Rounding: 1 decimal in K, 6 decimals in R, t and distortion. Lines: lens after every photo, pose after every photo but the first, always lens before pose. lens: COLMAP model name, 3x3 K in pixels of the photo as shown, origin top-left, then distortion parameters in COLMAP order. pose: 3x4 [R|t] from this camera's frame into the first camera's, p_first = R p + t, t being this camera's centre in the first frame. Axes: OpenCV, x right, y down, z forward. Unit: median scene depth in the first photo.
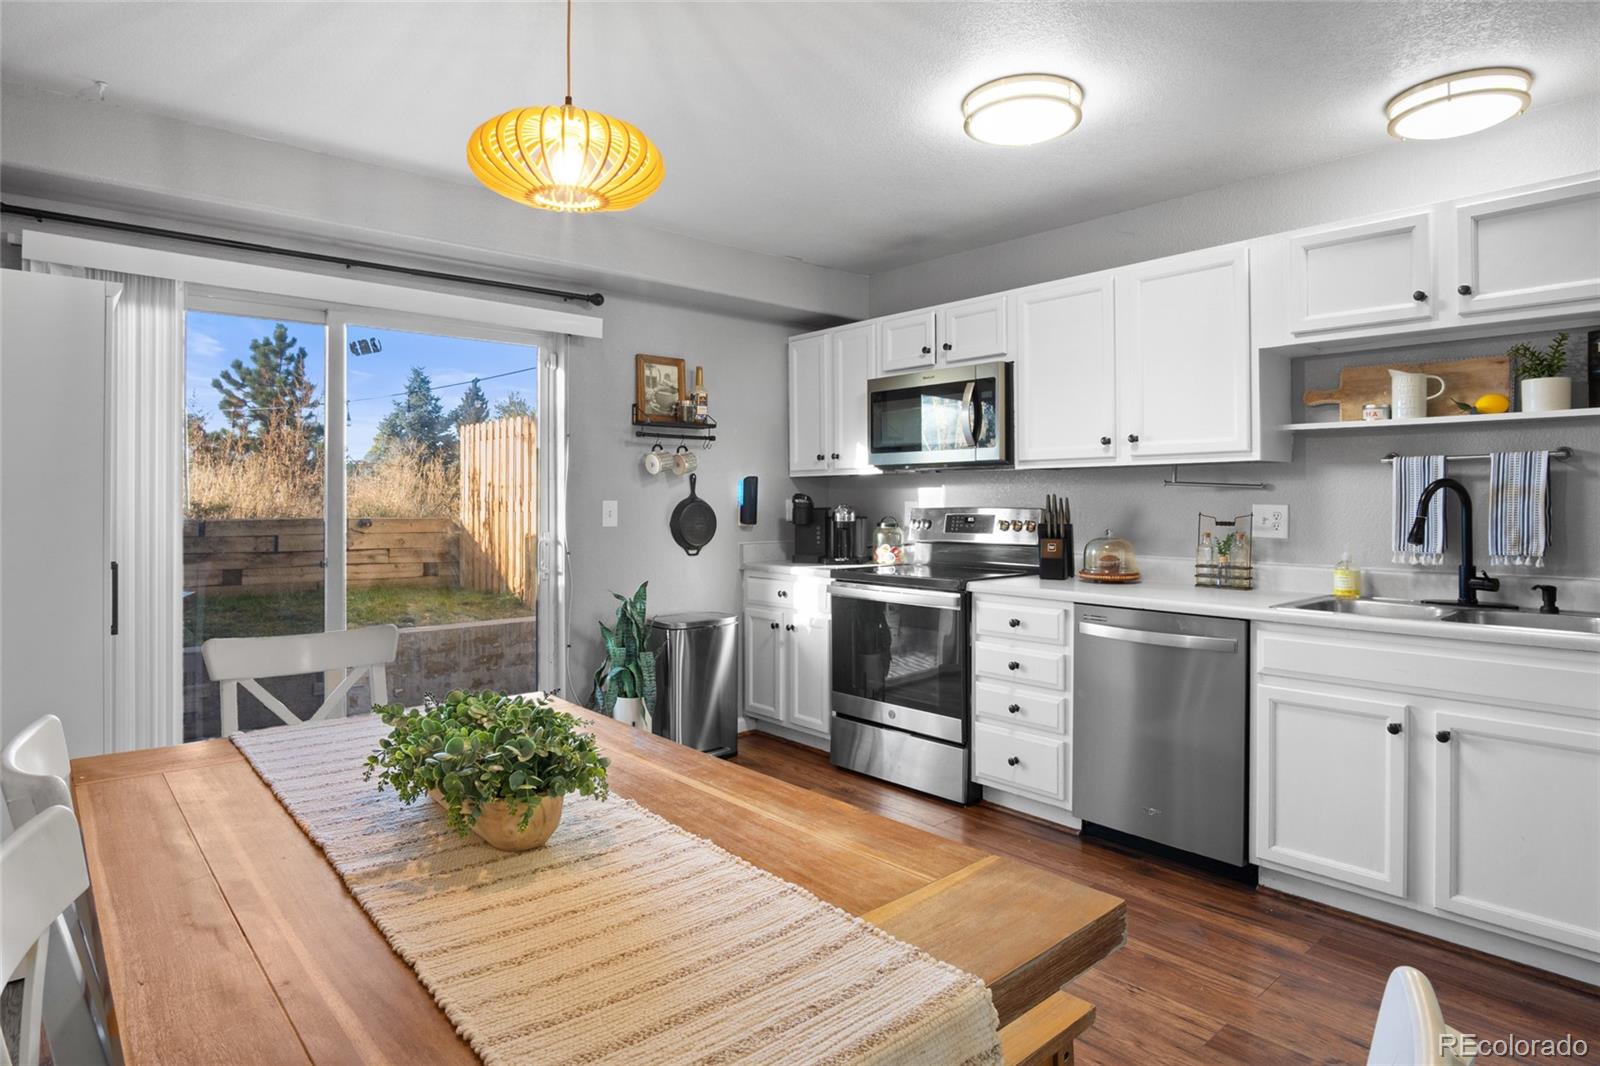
lens RADIAL K [[886.6, 0, 788.6], [0, 886.6, 490.2], [0, 0, 1]] dist [-0.035968, 0.009064]
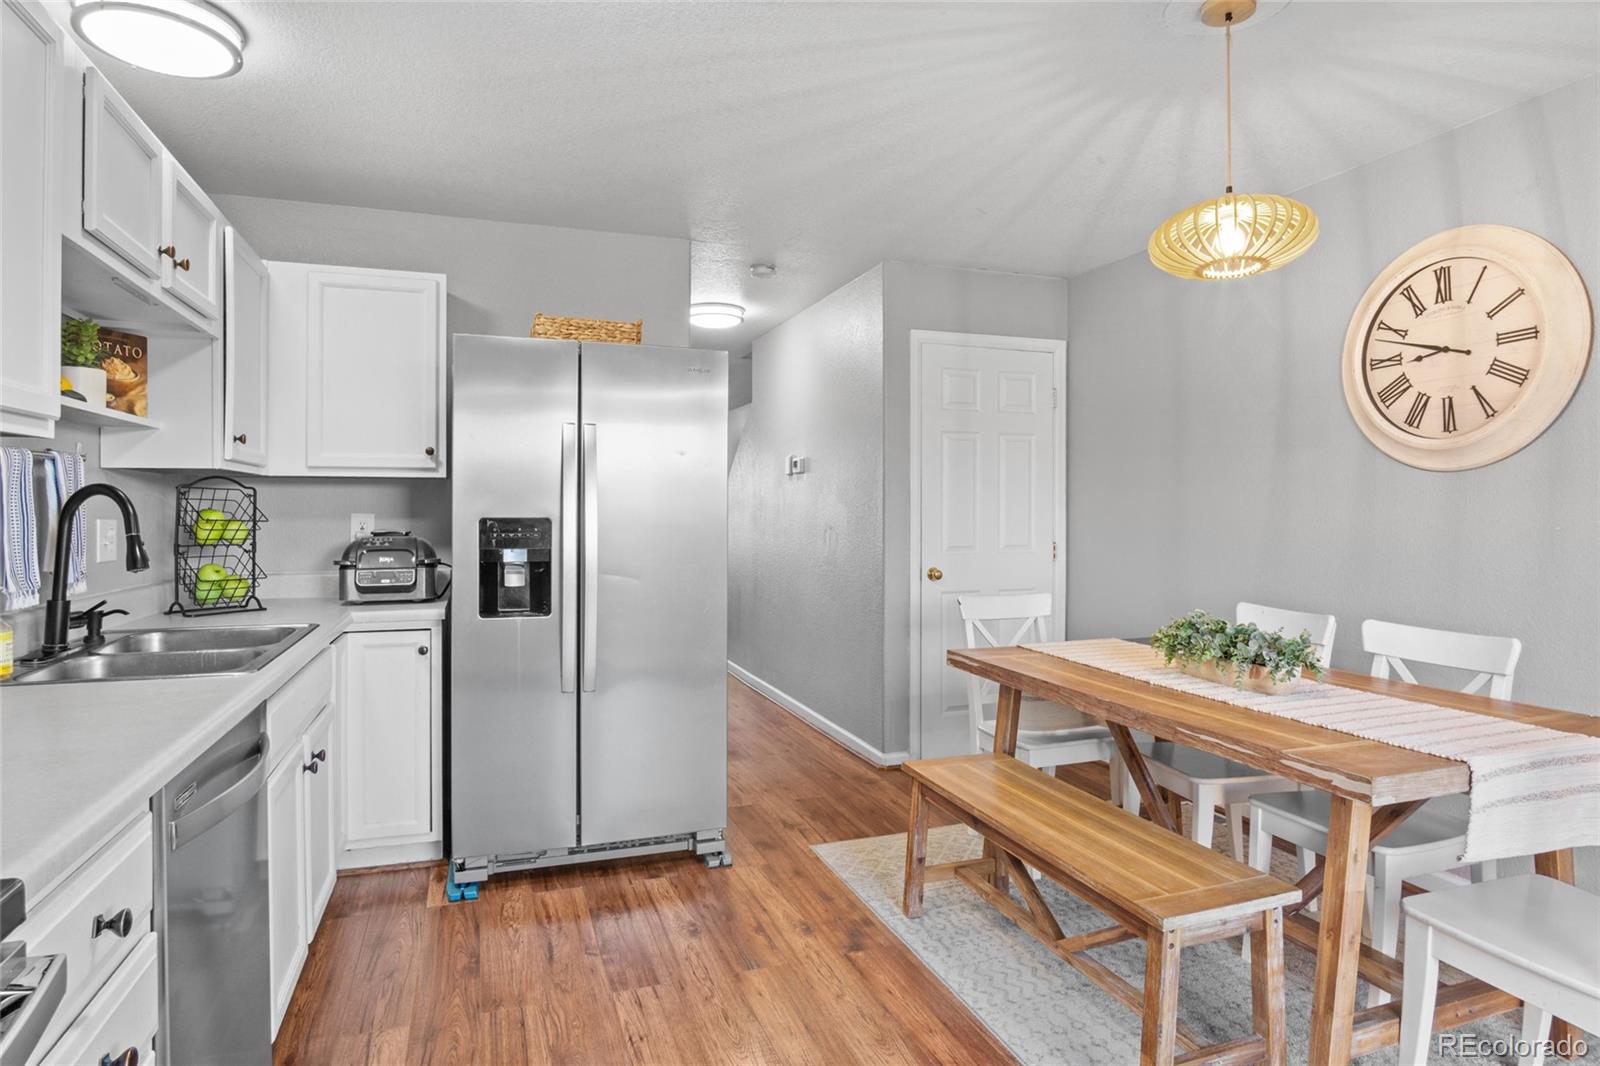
lens RADIAL K [[885.3, 0, 776.1], [0, 885.3, 520.0], [0, 0, 1]] dist [-0.035929, 0.000659]
pose [[-0.924576, -0.004139, 0.380975, -0.060773], [-0.004776, 0.999988, -0.000726, 0.013203], [-0.380968, -0.002491, -0.924585, 1.193981]]
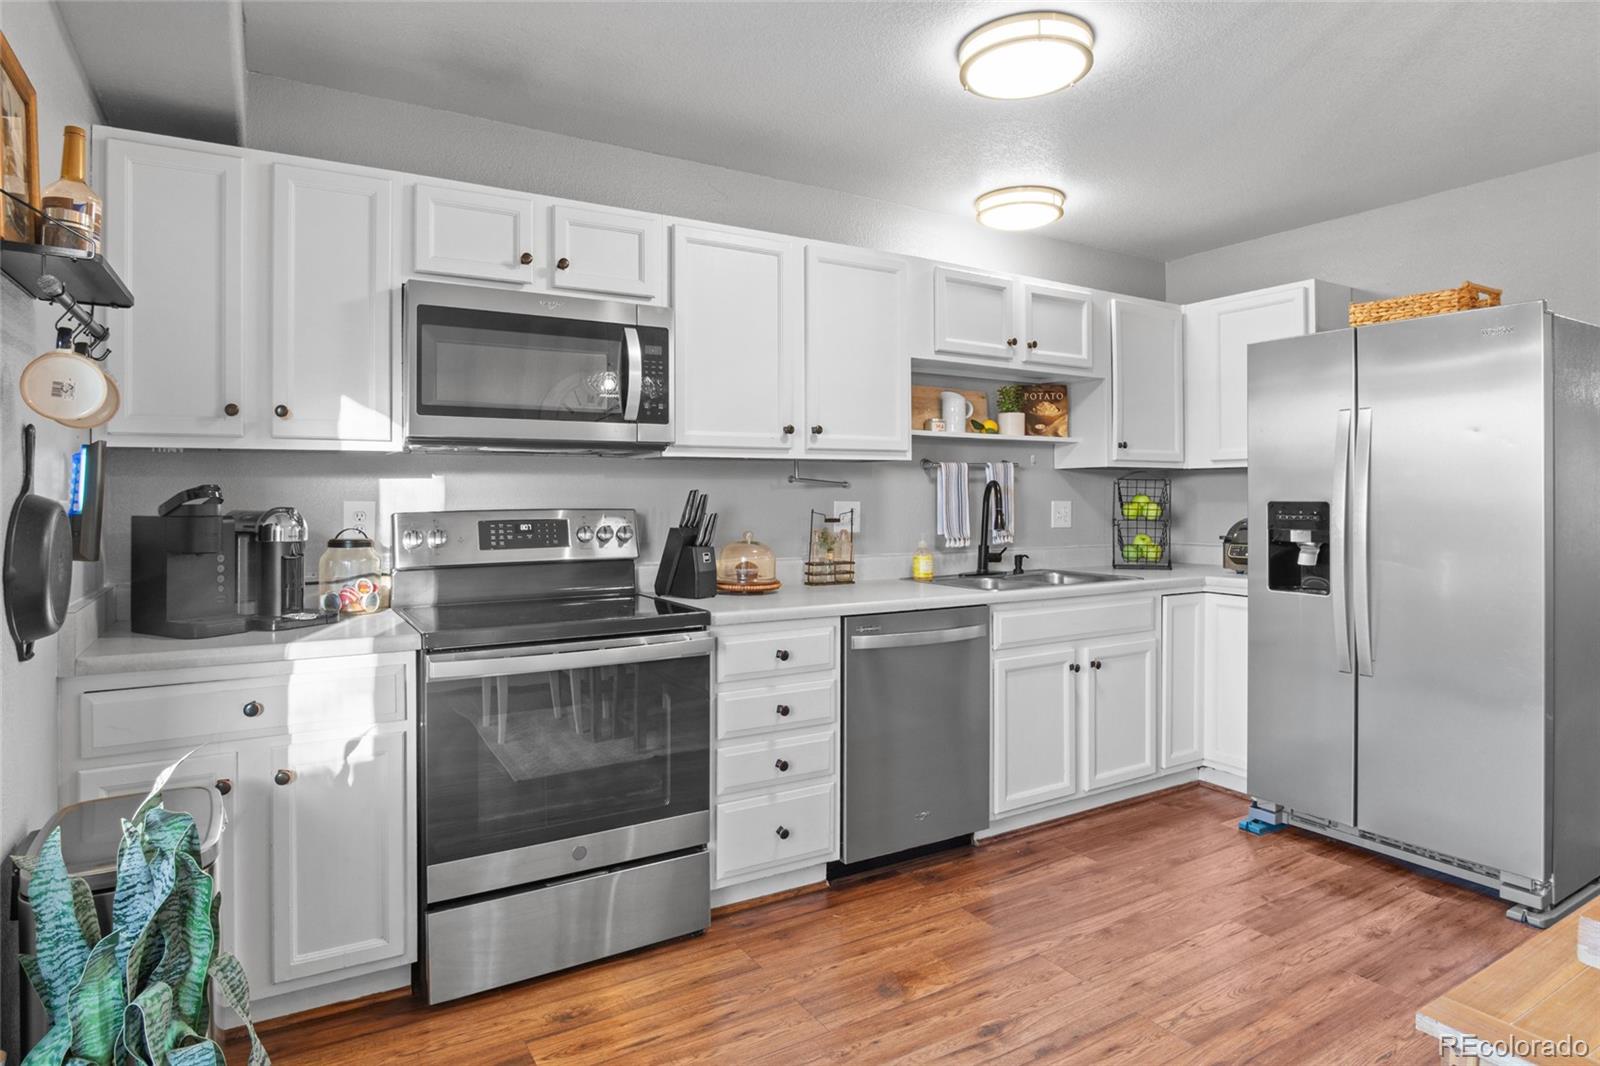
lens RADIAL K [[886.6, 0, 788.6], [0, 886.6, 490.2], [0, 0, 1]] dist [-0.035968, 0.009064]
pose [[0.184250, 0.005377, 0.982865, -0.515213], [-0.009225, 0.999950, -0.003741, 0.007518], [-0.982836, -0.008377, 0.184290, 0.858797]]
